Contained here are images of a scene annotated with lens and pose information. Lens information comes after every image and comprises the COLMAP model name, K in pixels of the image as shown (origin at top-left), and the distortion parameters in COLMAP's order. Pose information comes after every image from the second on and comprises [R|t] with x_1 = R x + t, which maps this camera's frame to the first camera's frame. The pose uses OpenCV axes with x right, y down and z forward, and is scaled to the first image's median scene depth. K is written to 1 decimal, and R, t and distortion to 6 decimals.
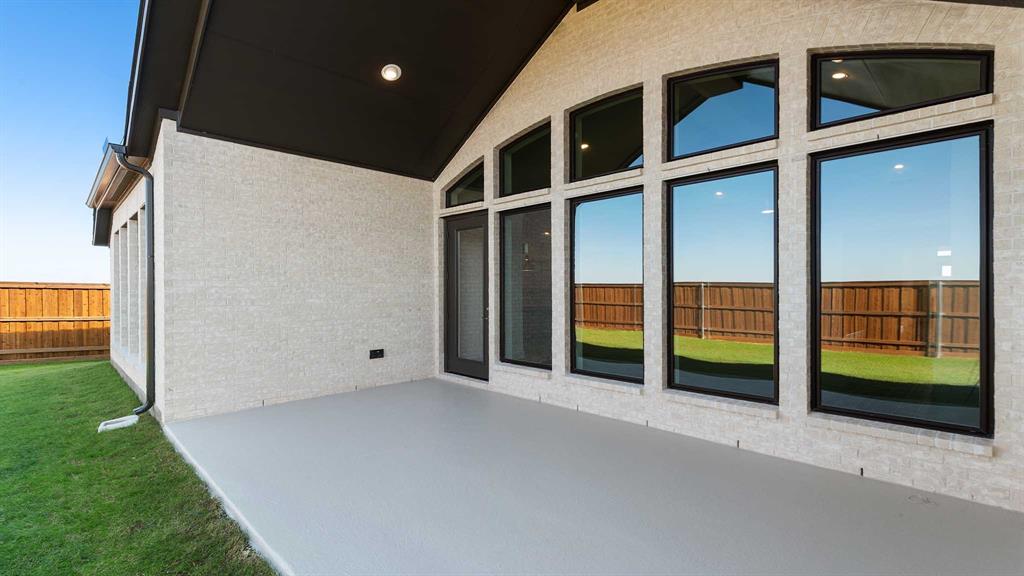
lens RADIAL K [[508.6, 0, 509.3], [0, 508.6, 288.8], [0, 0, 1]] dist [0.007173, 0.000515]
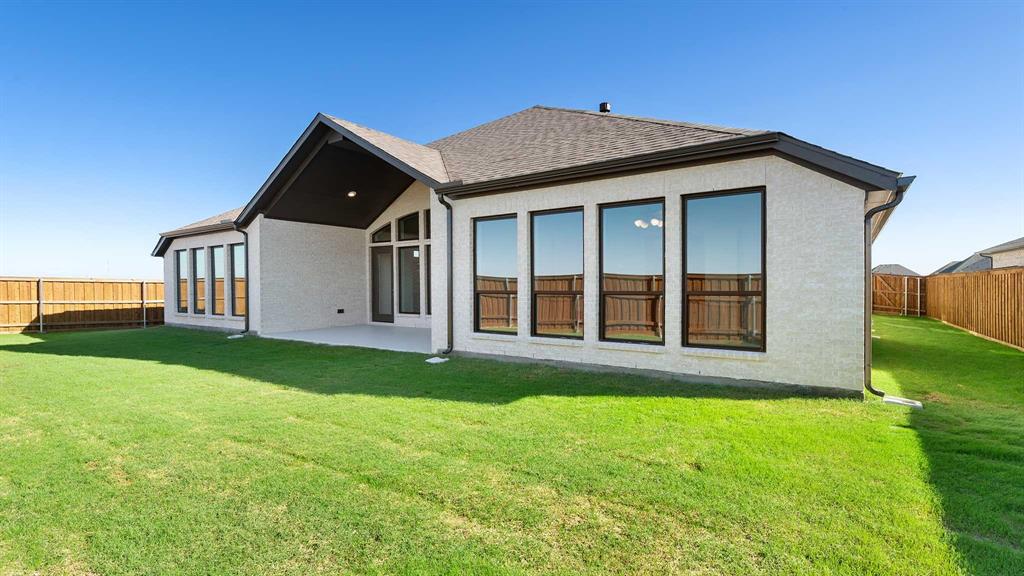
lens RADIAL K [[508.6, 0, 516.5], [0, 508.6, 295.9], [0, 0, 1]] dist [0.007173, 0.000515]
pose [[0.981025, -0.009212, 0.193663, 0.050802], [0.004019, 0.999622, 0.027192, 0.006318], [-0.193840, -0.025898, 0.980691, -1.186131]]
